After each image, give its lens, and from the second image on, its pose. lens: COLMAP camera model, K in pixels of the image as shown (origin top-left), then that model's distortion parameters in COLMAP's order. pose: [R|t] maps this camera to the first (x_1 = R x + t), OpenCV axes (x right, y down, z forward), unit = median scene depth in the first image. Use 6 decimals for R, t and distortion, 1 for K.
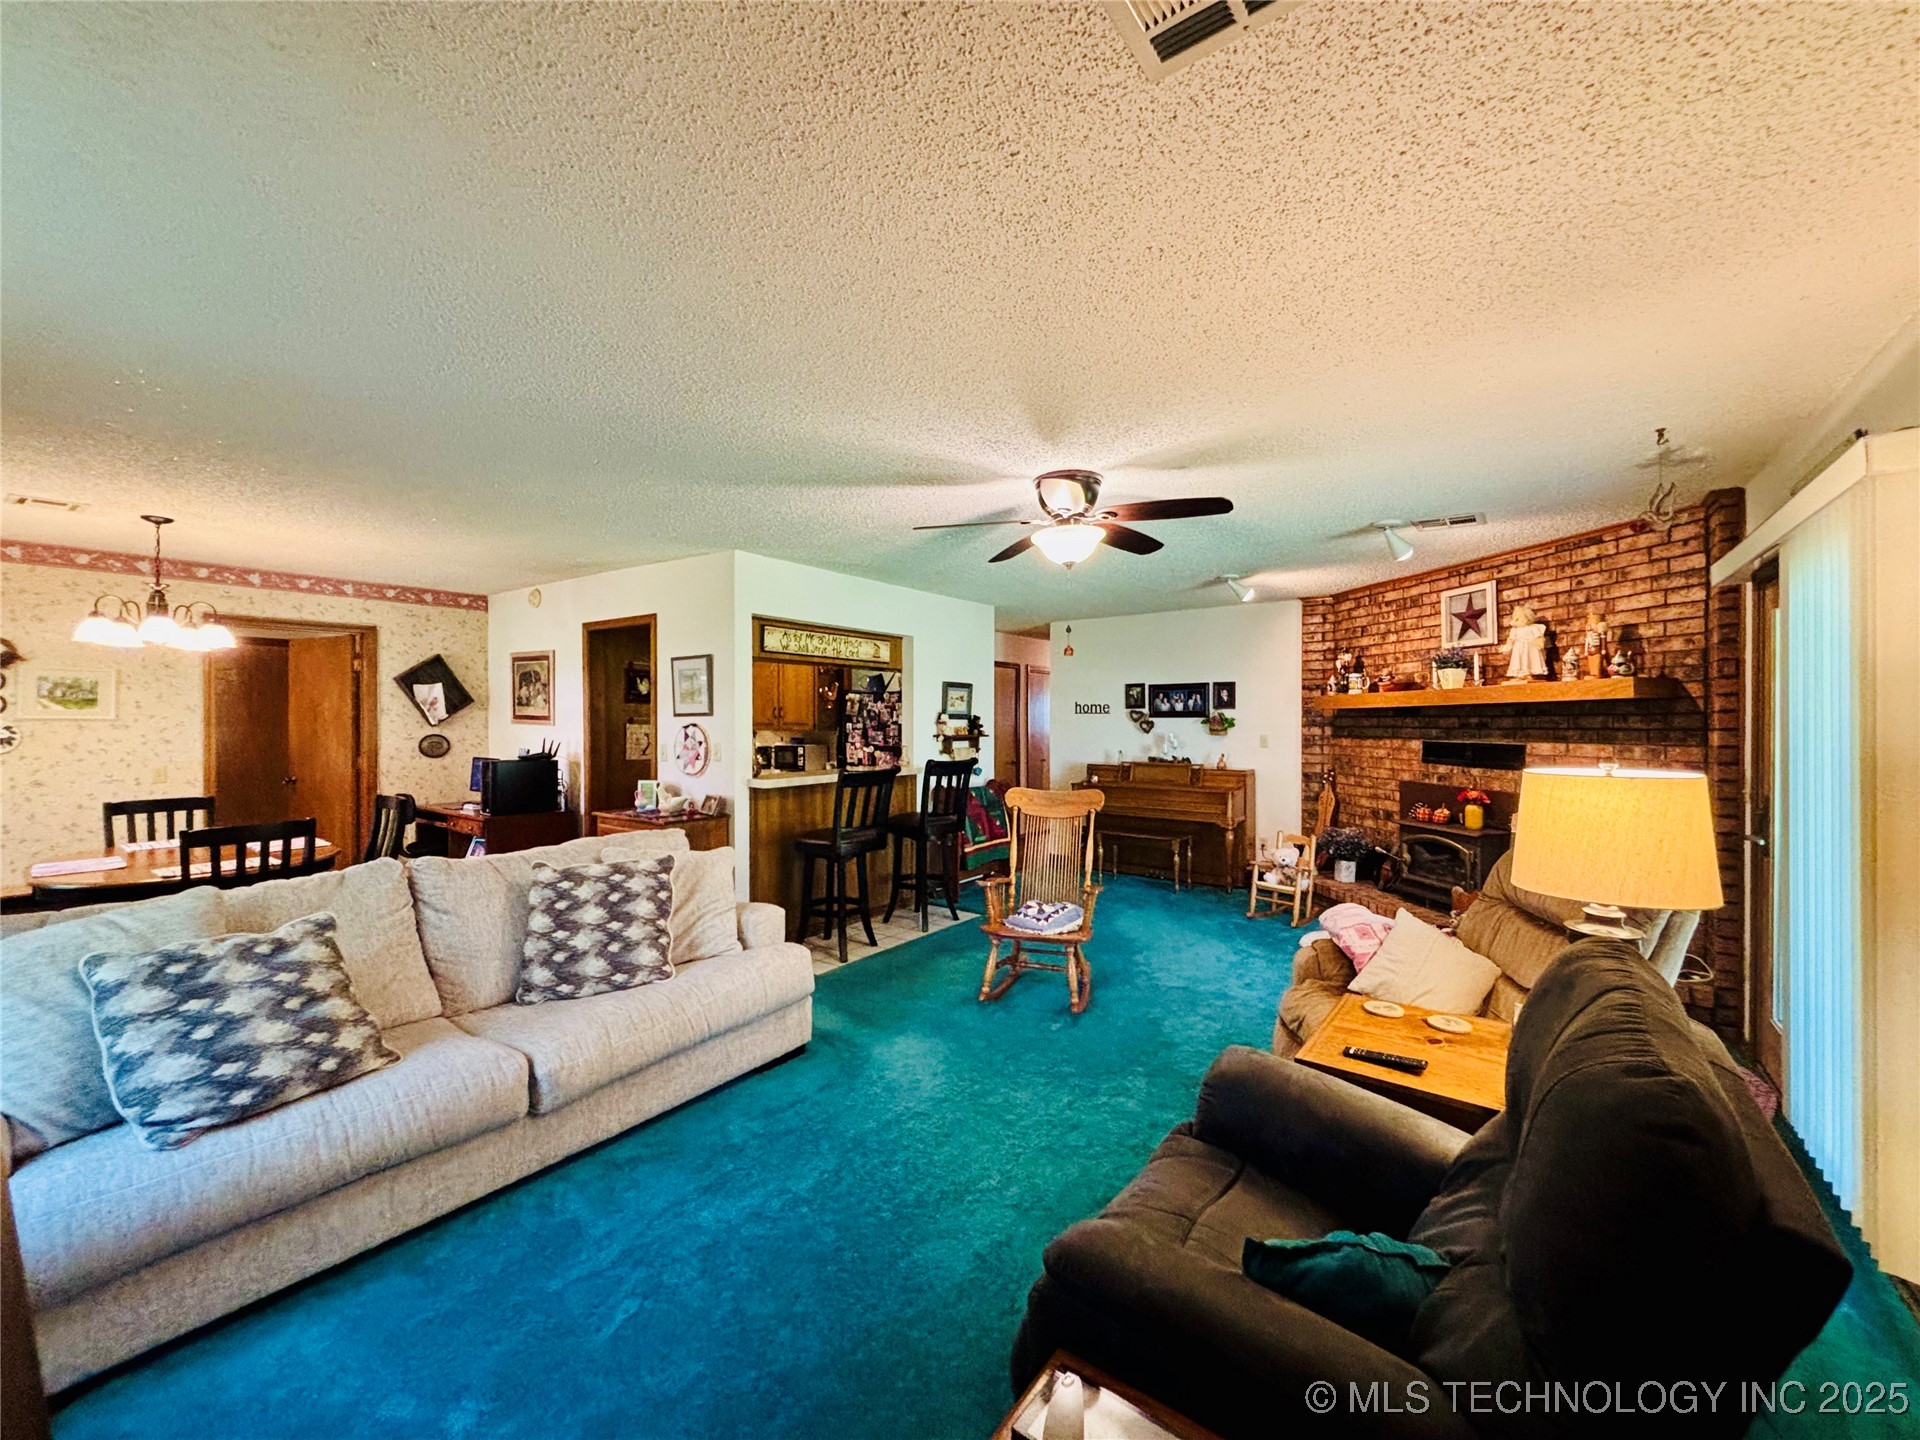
lens RADIAL K [[786.2, 0, 960.0], [0, 786.2, 720.0], [0, 0, 1]] dist [-0.000243, -0.000273]
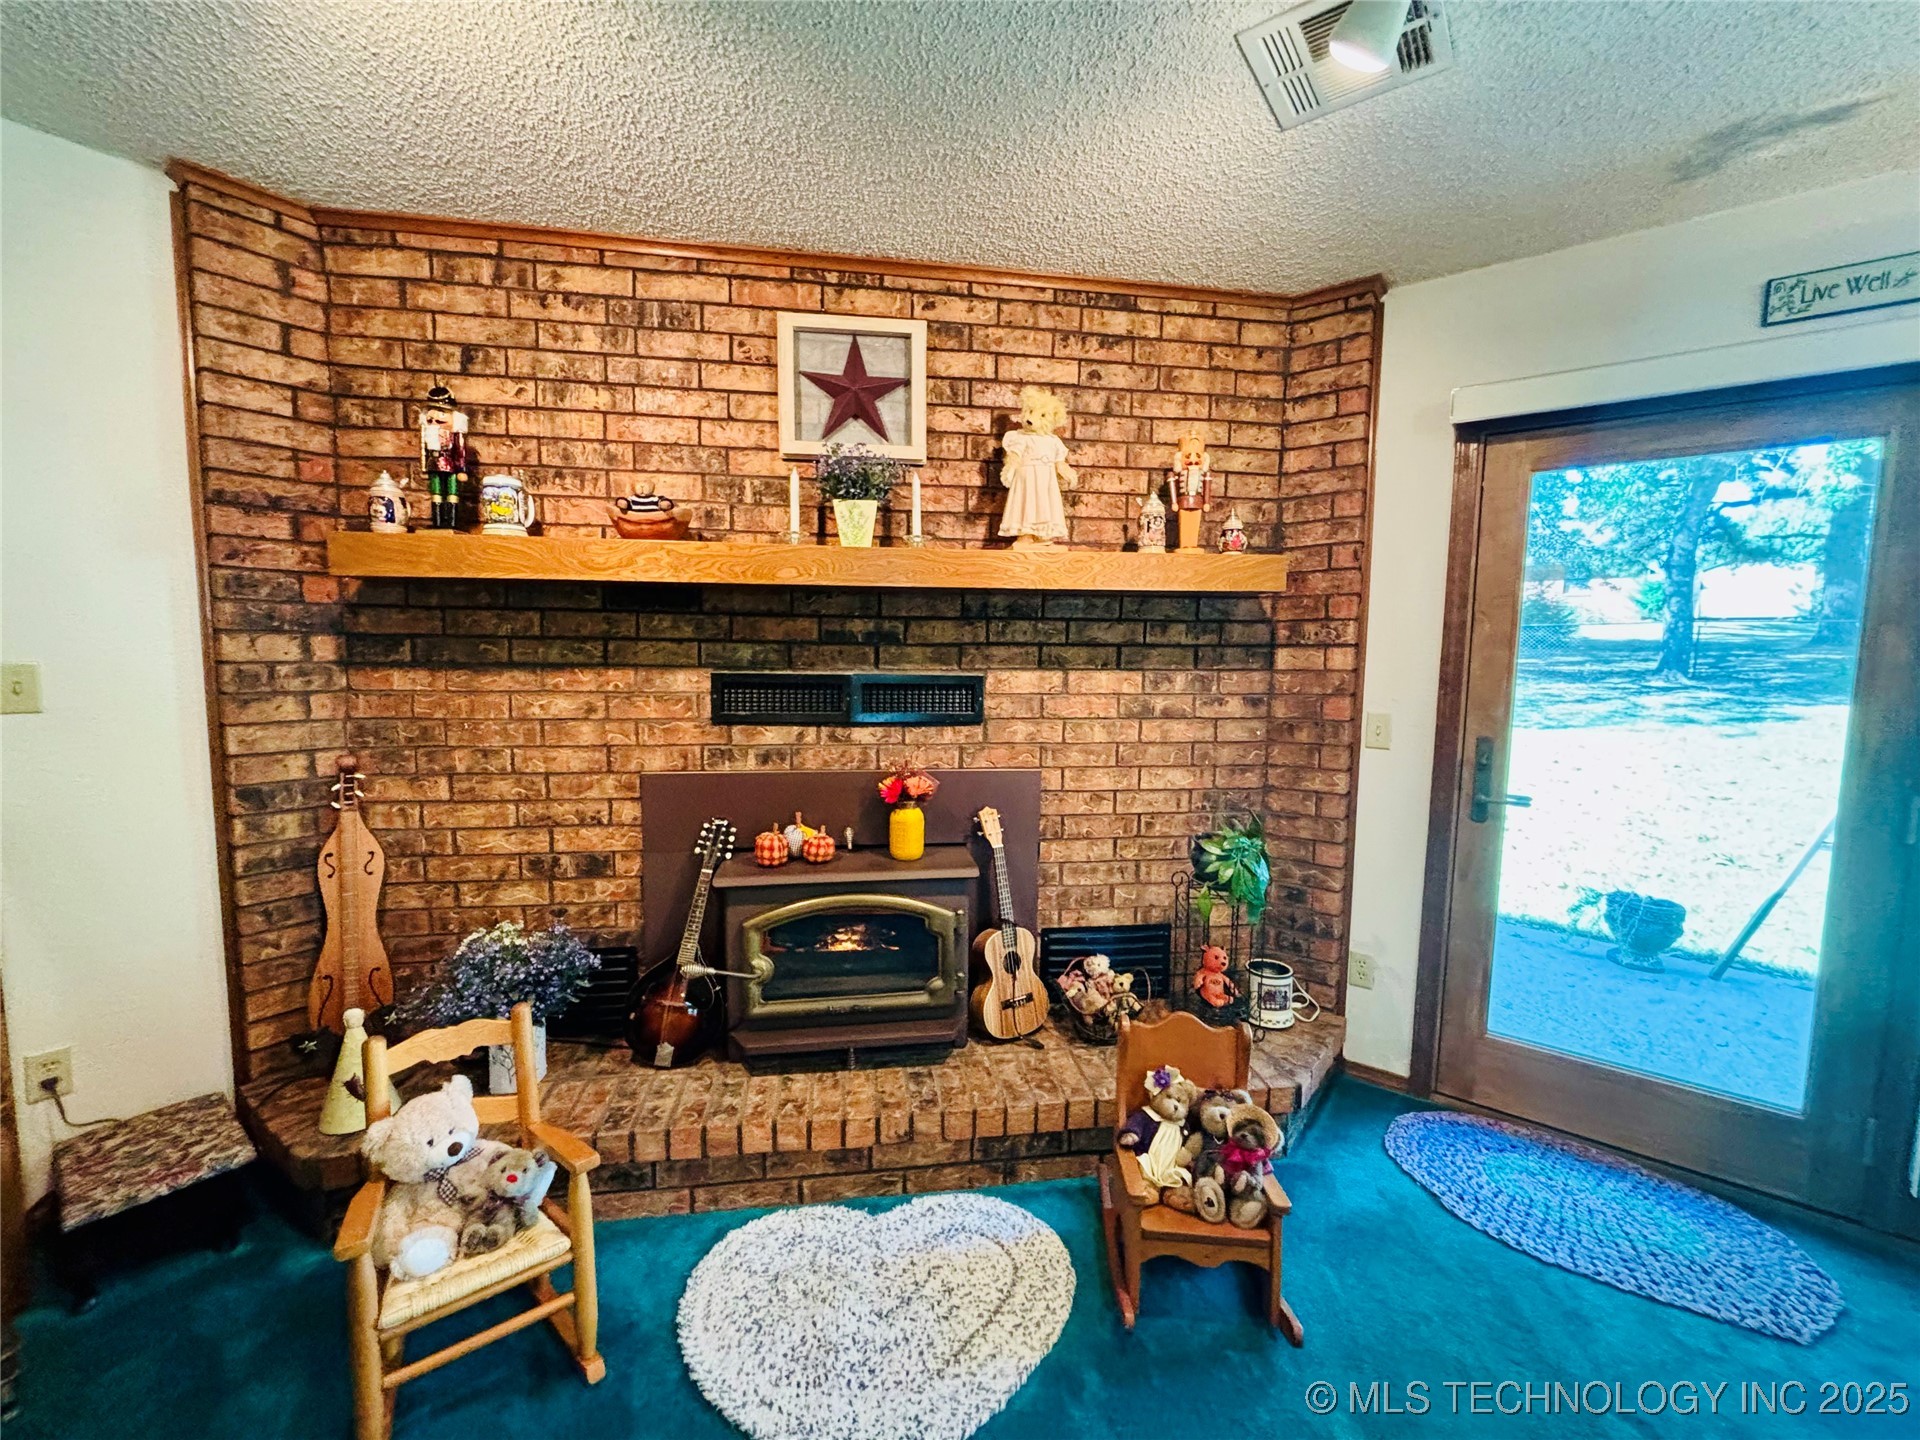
lens RADIAL K [[786.2, 0, 960.0], [0, 786.2, 720.0], [0, 0, 1]] dist [-0.000243, -0.000273]
pose [[0.025769, -0.090860, 0.995530, 0.179979], [-0.013751, 0.995734, 0.091235, 0.012333], [-0.999573, -0.016041, 0.024410, 0.874478]]
